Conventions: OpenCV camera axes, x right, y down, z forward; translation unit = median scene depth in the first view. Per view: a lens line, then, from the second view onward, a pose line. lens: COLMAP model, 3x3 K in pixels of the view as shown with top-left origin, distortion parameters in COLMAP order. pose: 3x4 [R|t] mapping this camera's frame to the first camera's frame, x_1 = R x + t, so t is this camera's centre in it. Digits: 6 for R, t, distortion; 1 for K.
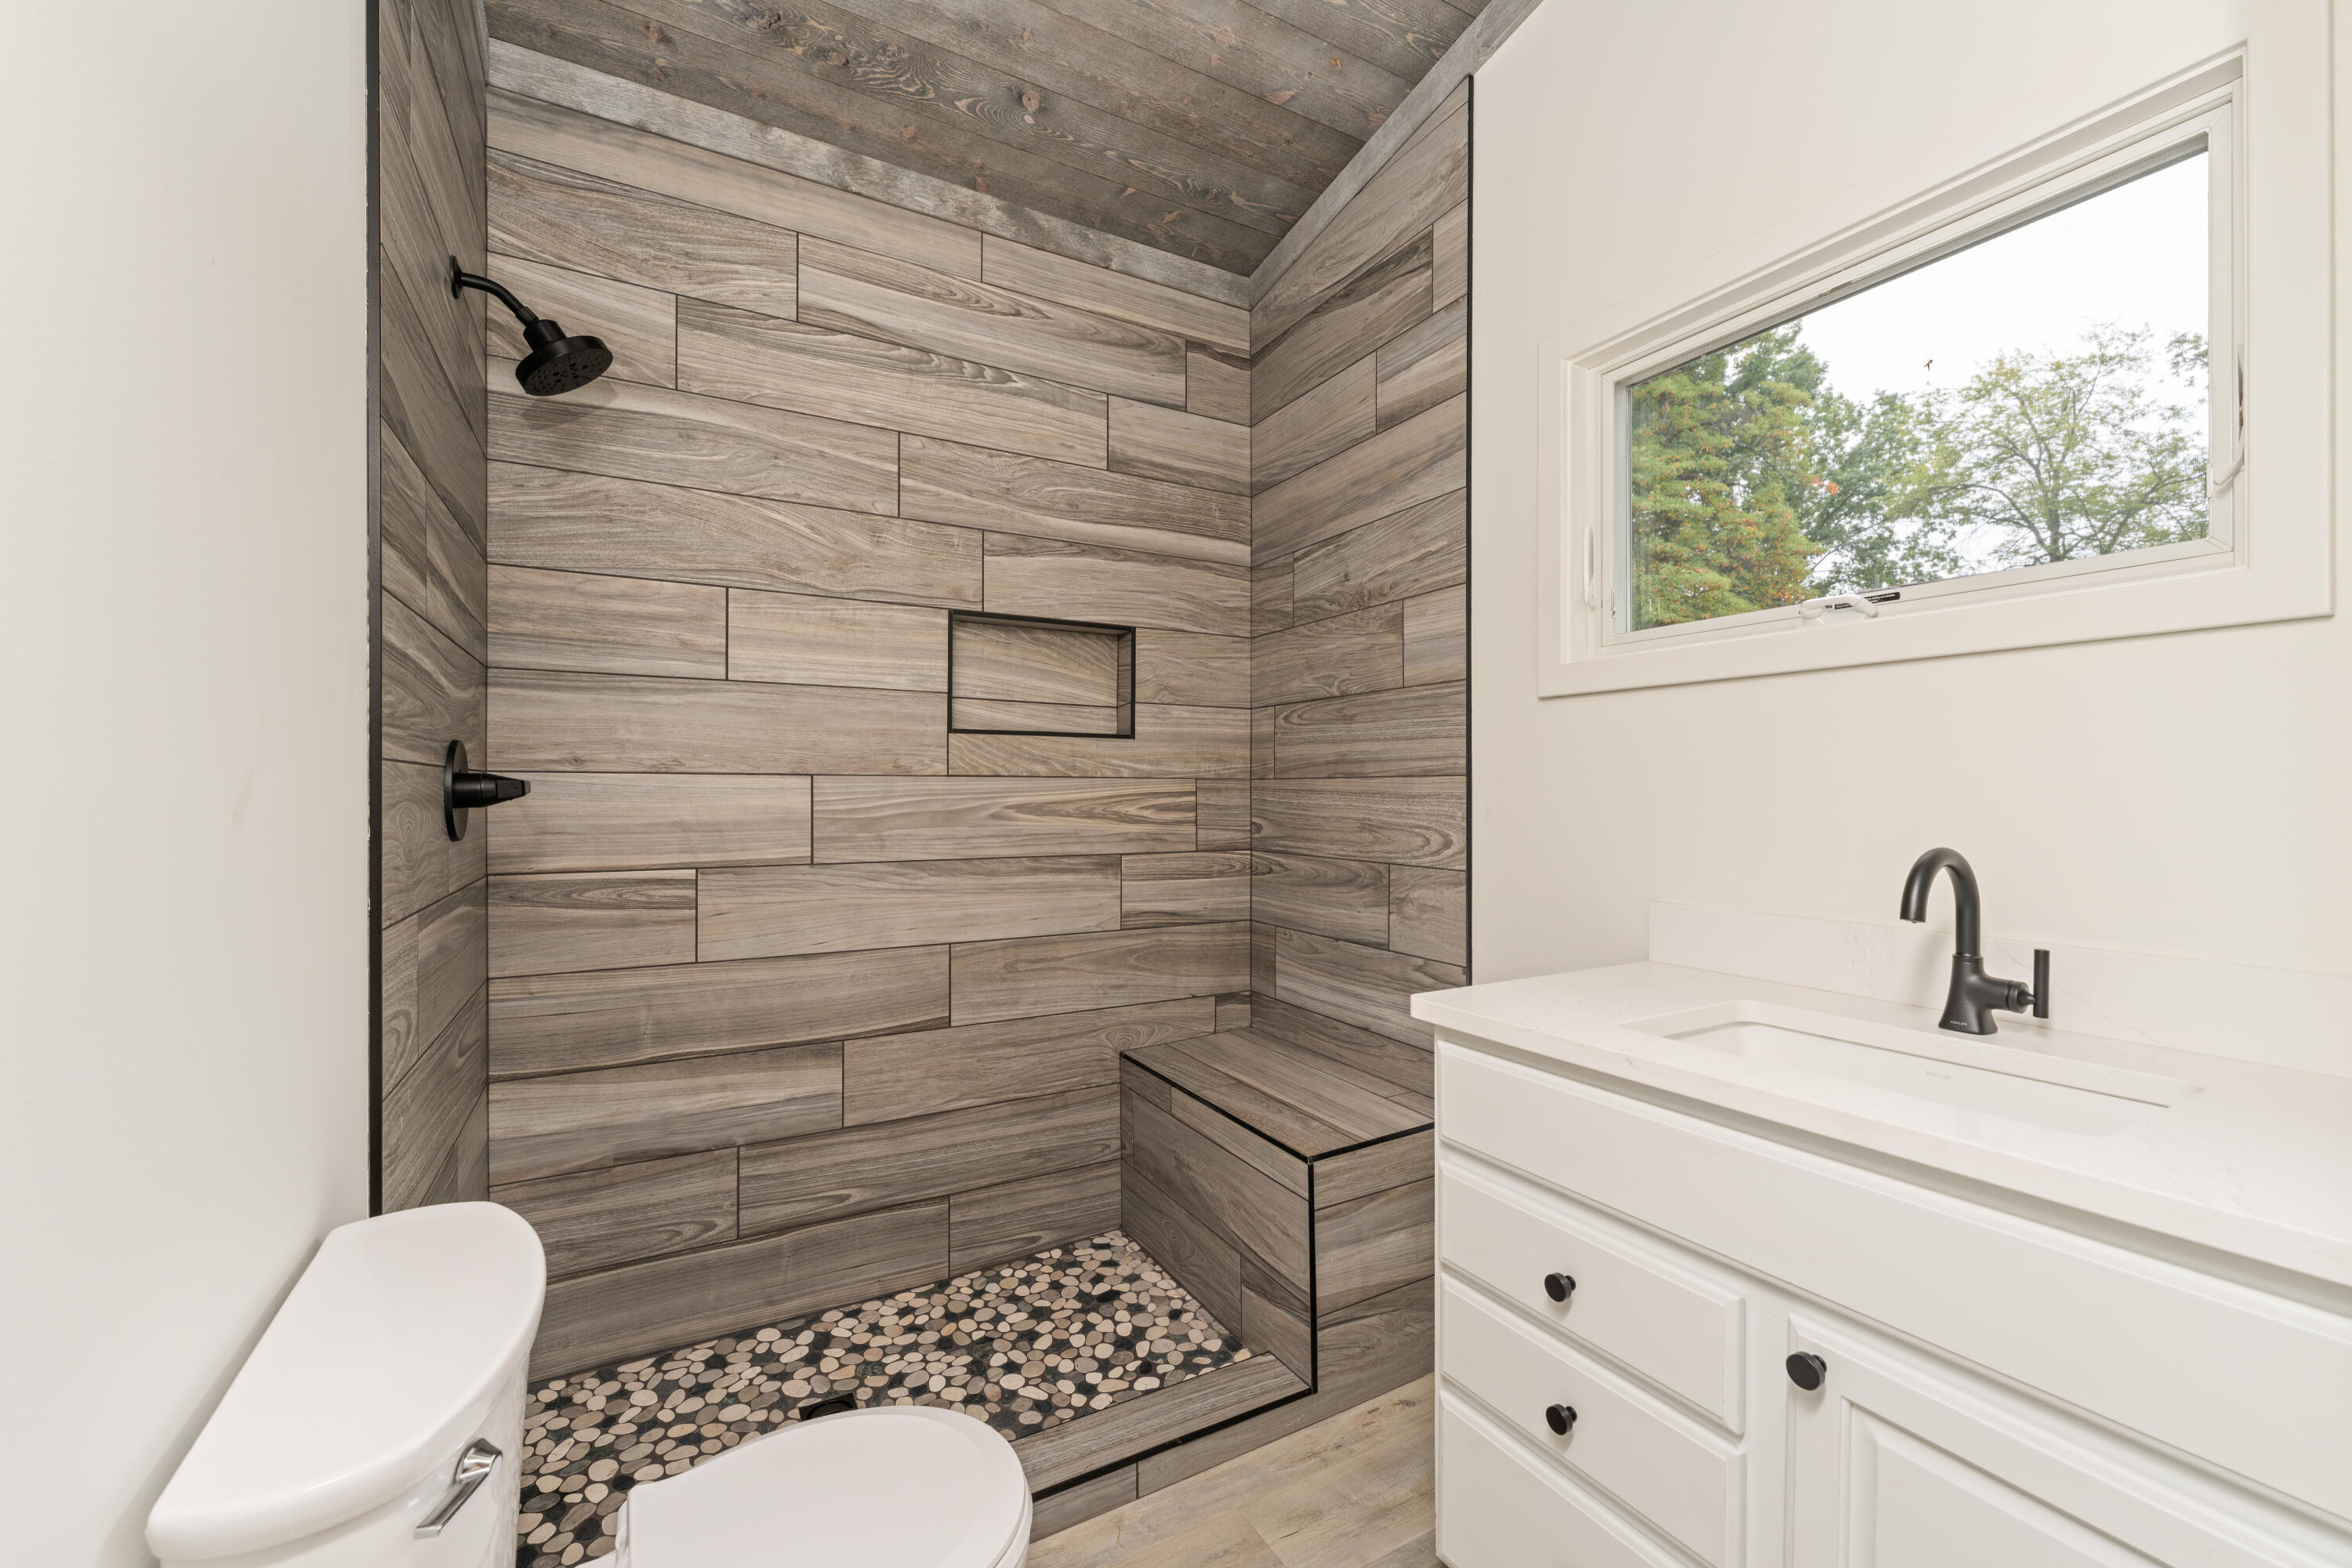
lens RADIAL K [[958.1, 0, 1174.6], [0, 958.1, 797.6], [0, 0, 1]] dist [0.001818, -0.002697]
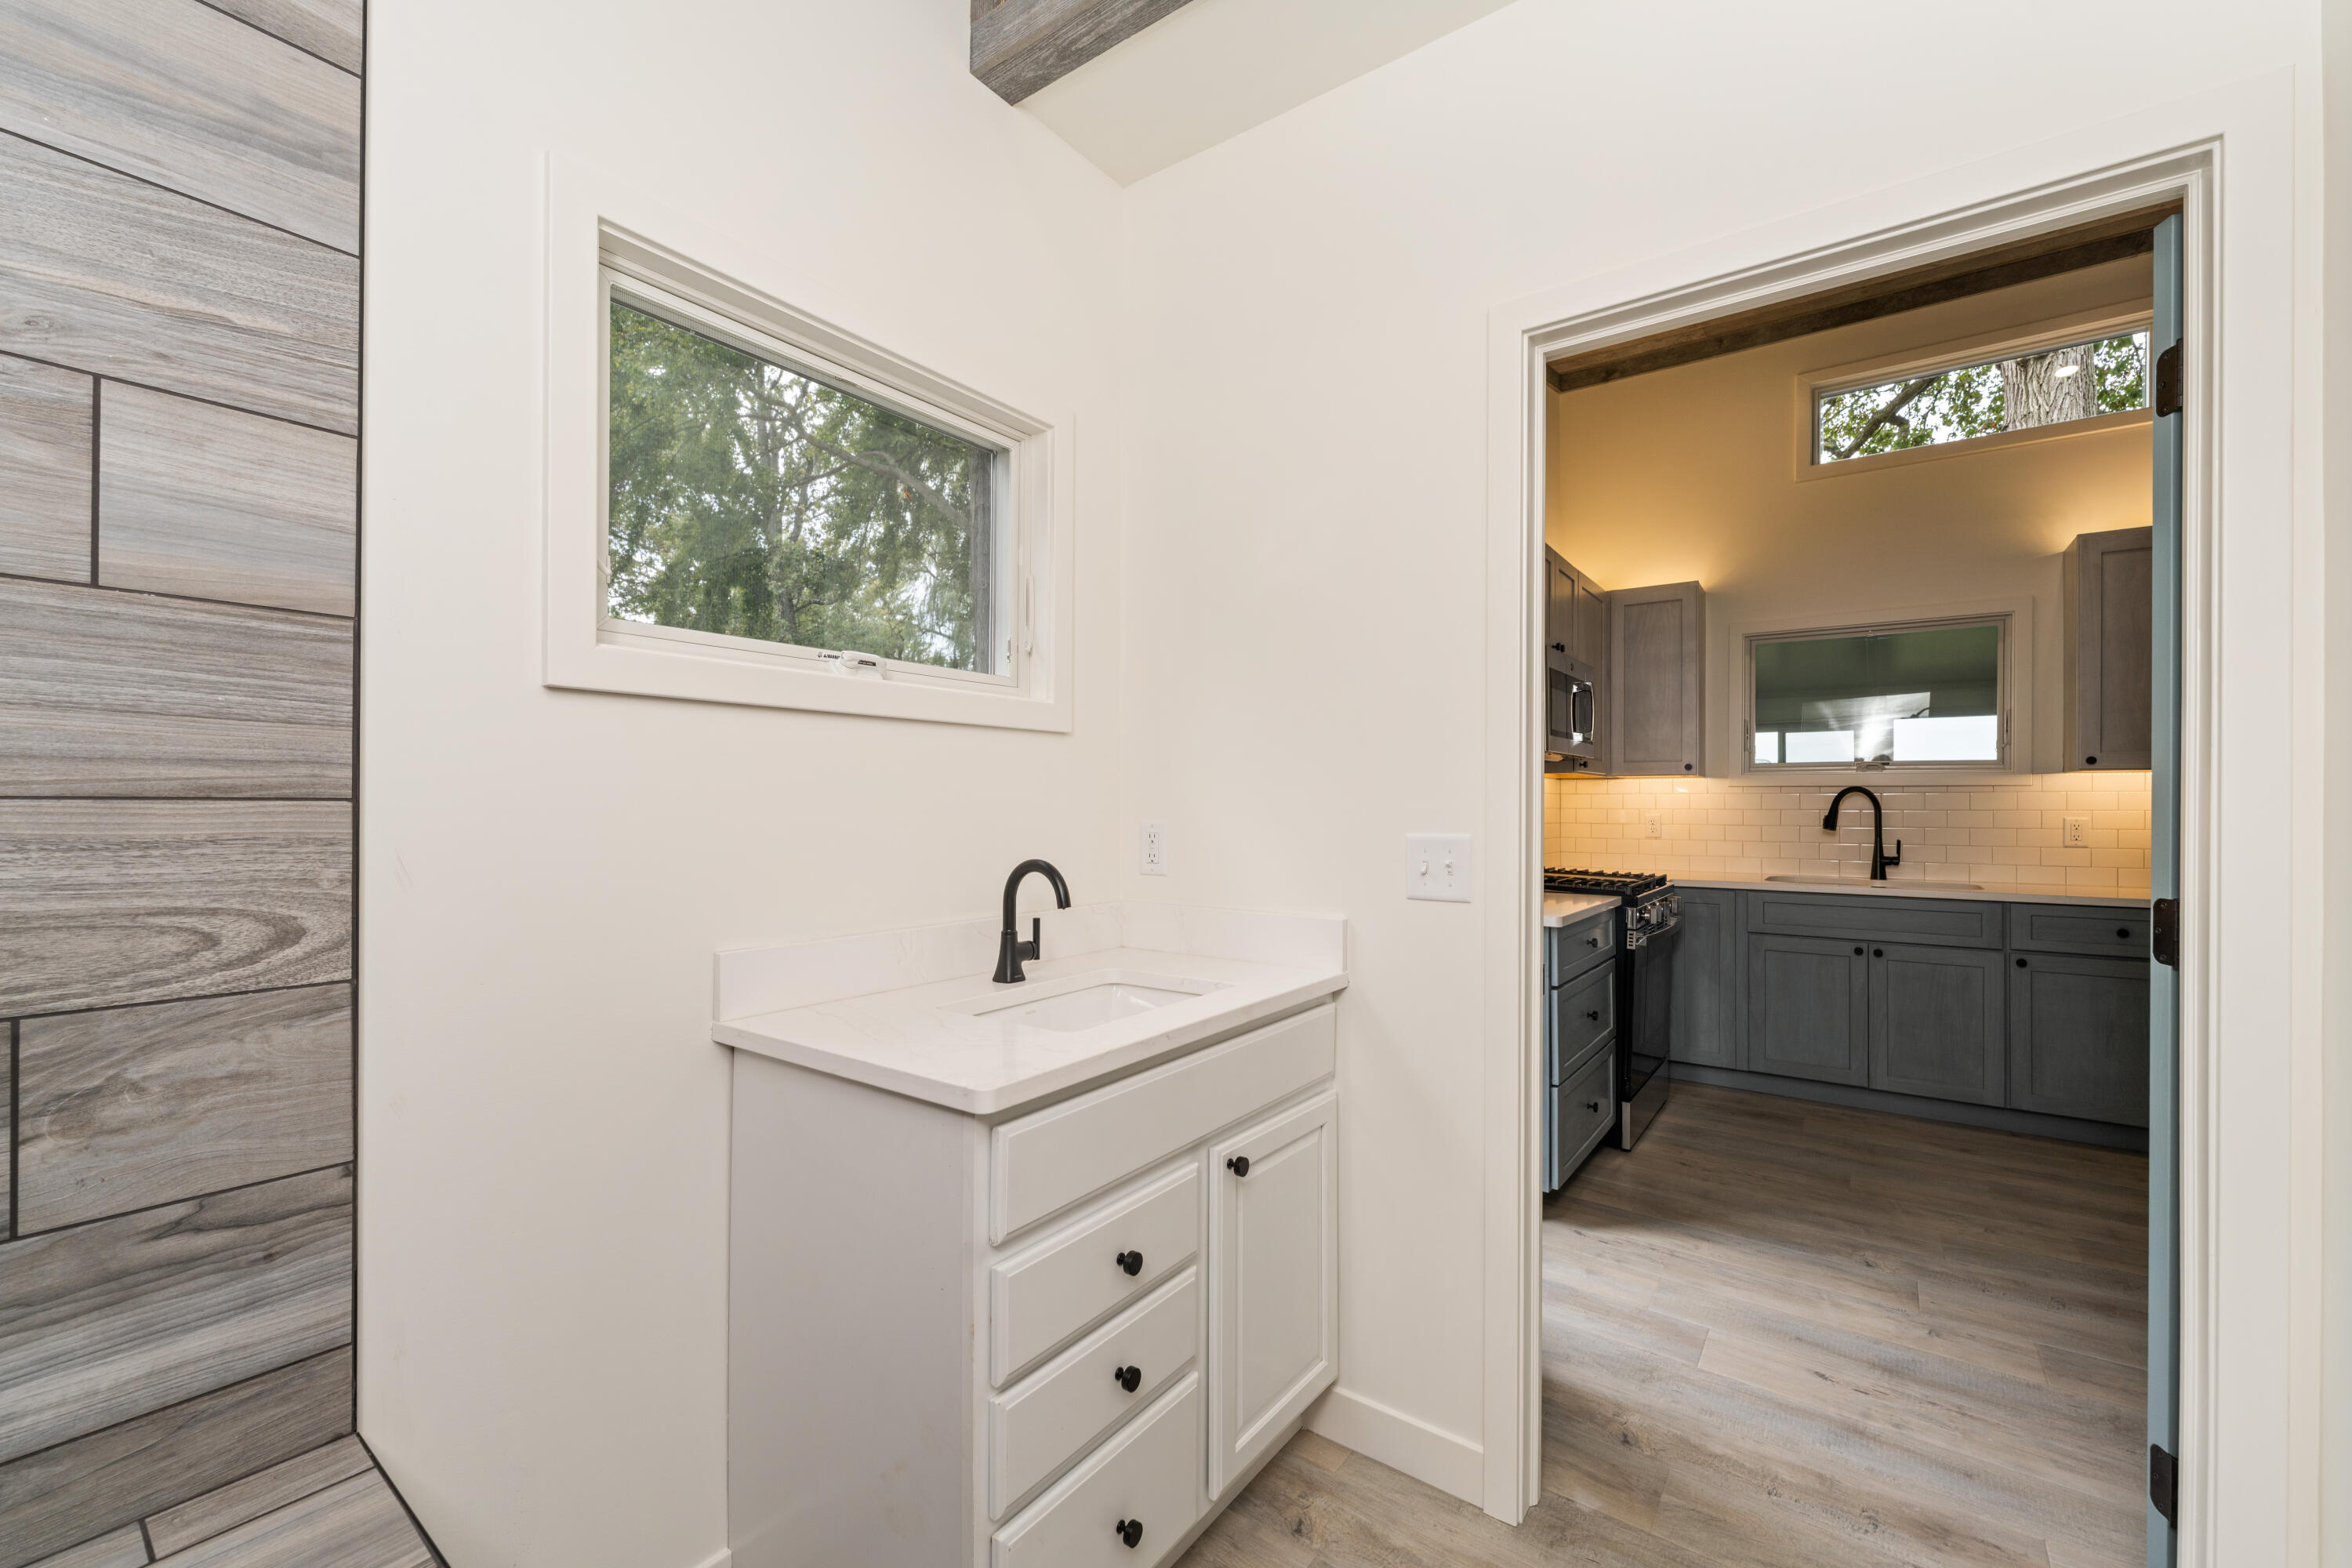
lens RADIAL K [[958.1, 0, 1174.6], [0, 958.1, 797.6], [0, 0, 1]] dist [0.001818, -0.002697]
pose [[-0.423728, -0.000554, 0.905789, -0.359905], [-0.001253, 0.999999, 0.000026, -0.024330], [-0.905789, -0.001124, -0.423728, 0.791950]]
